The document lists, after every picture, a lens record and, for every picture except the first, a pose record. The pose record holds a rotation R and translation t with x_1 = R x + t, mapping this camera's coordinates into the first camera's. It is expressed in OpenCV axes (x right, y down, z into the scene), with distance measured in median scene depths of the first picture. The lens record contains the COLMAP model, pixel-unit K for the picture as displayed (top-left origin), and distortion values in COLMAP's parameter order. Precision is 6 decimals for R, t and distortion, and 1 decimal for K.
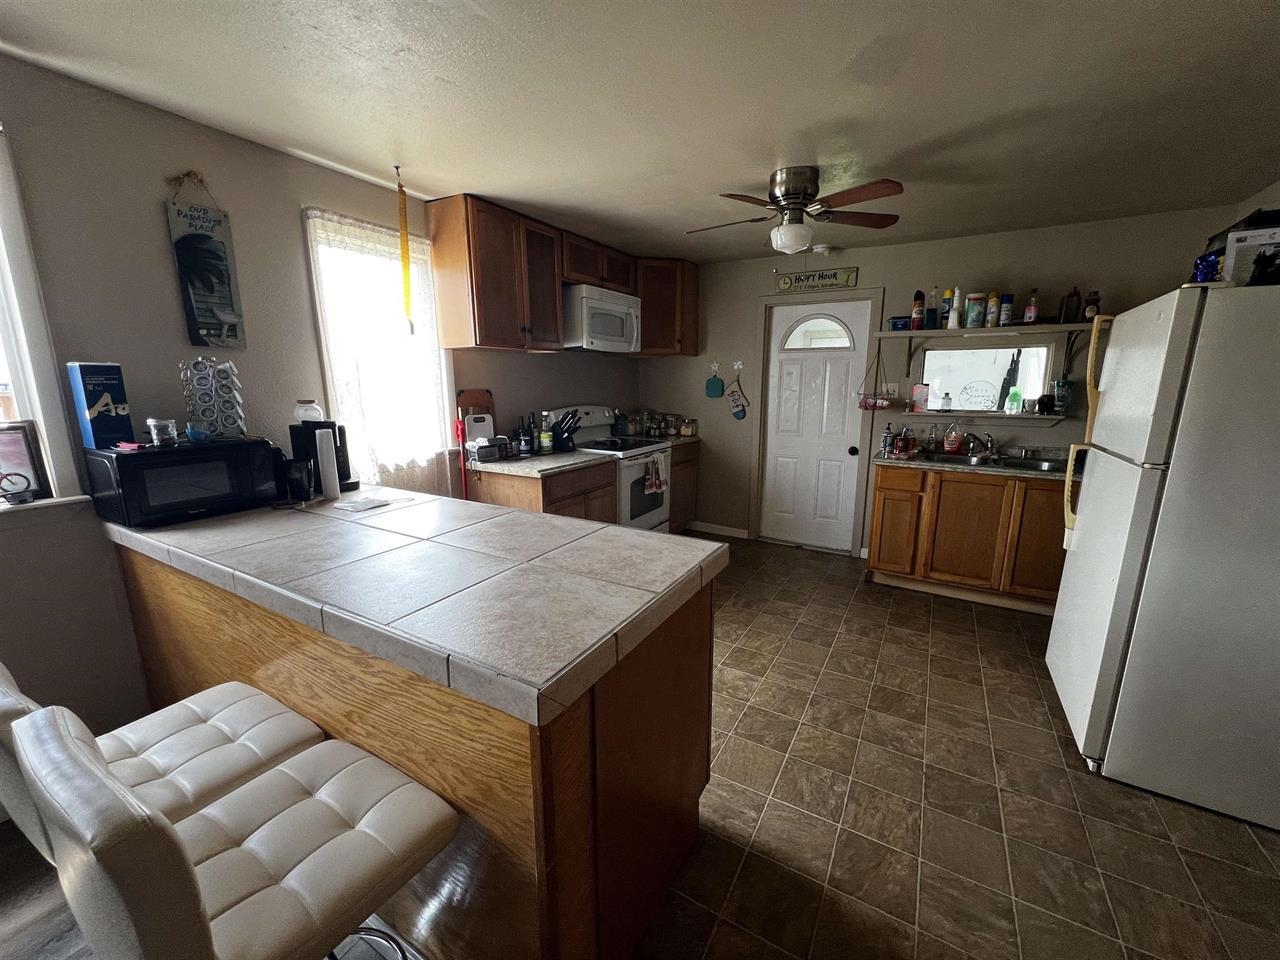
lens RADIAL K [[508.7, 0, 642.7], [0, 508.7, 483.7], [0, 0, 1]] dist [-0.003138, 0.000507]
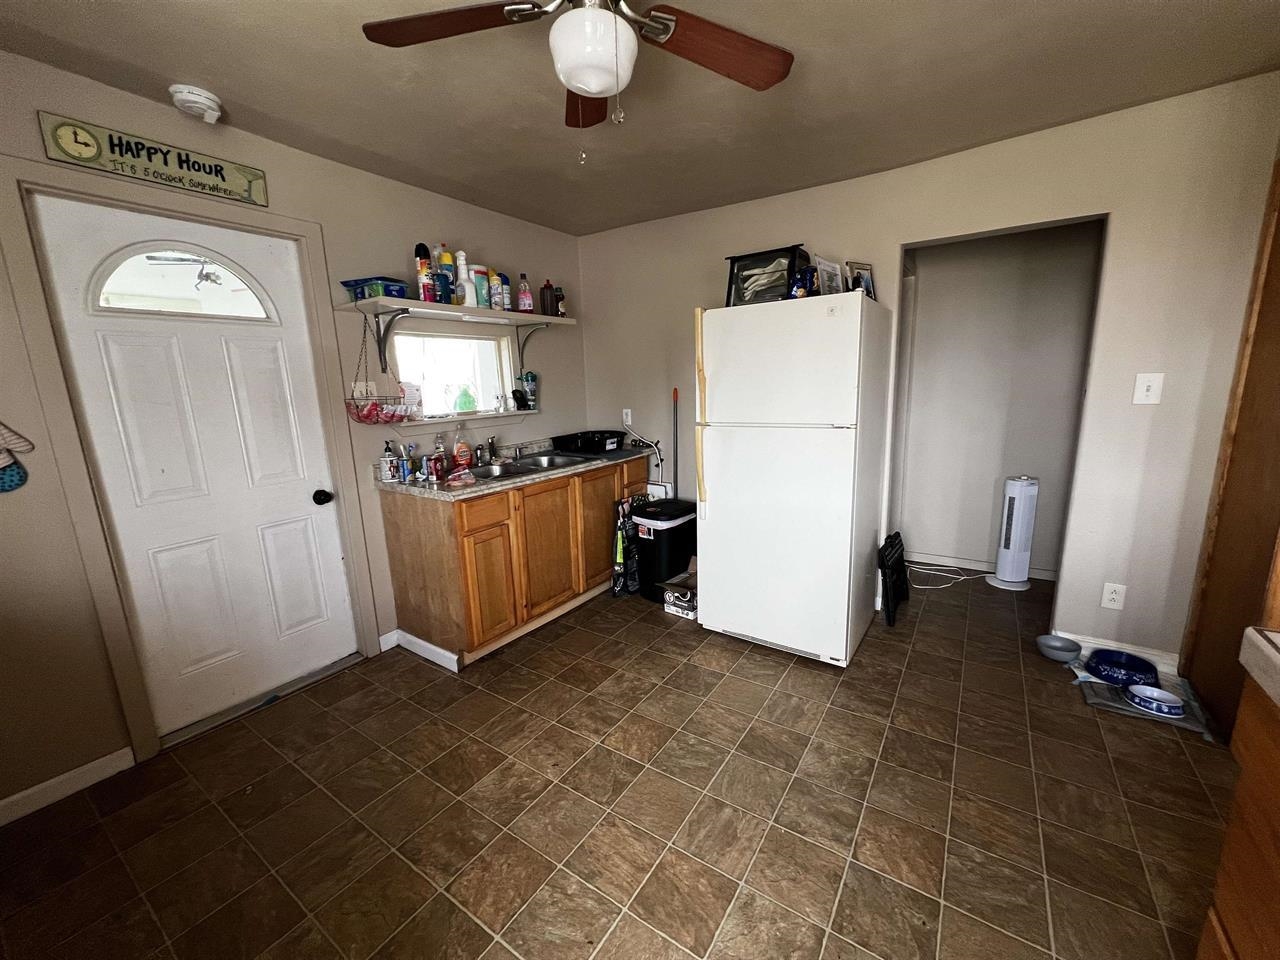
lens RADIAL K [[508.7, 0, 644.0], [0, 508.7, 479.6], [0, 0, 1]] dist [-0.003138, 0.000507]
pose [[0.064188, -0.193709, 0.978957, -0.160857], [0.226758, 0.958151, 0.174724, -0.117503], [-0.971834, 0.210771, 0.105427, 0.652613]]
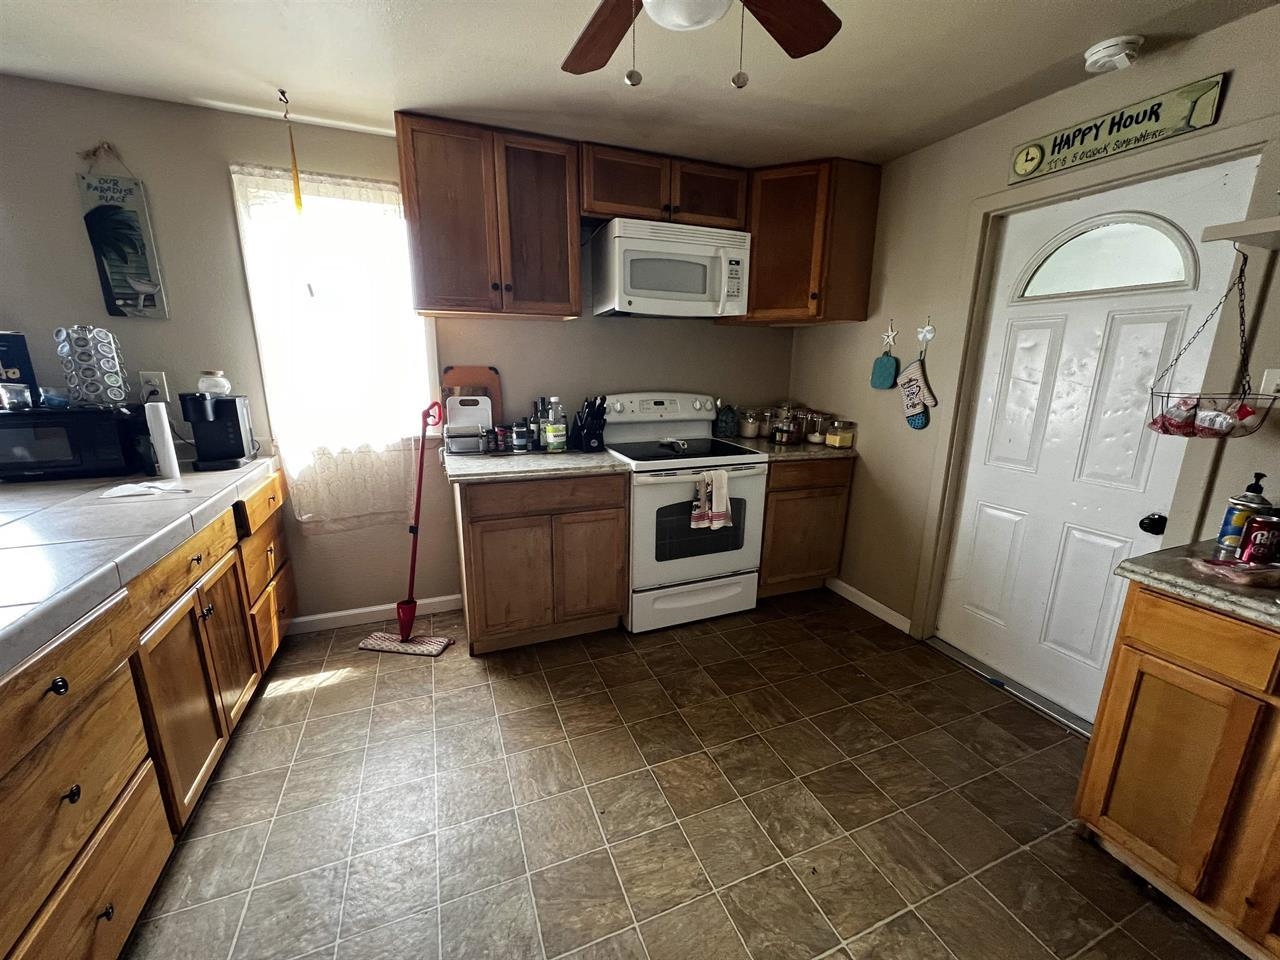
lens RADIAL K [[508.7, 0, 644.4], [0, 508.7, 482.6], [0, 0, 1]] dist [-0.003138, 0.000507]
pose [[0.793616, 0.149228, -0.589835, 0.365307], [-0.132871, 0.988563, 0.071329, -0.083337], [0.593733, 0.021764, 0.804367, 0.448371]]
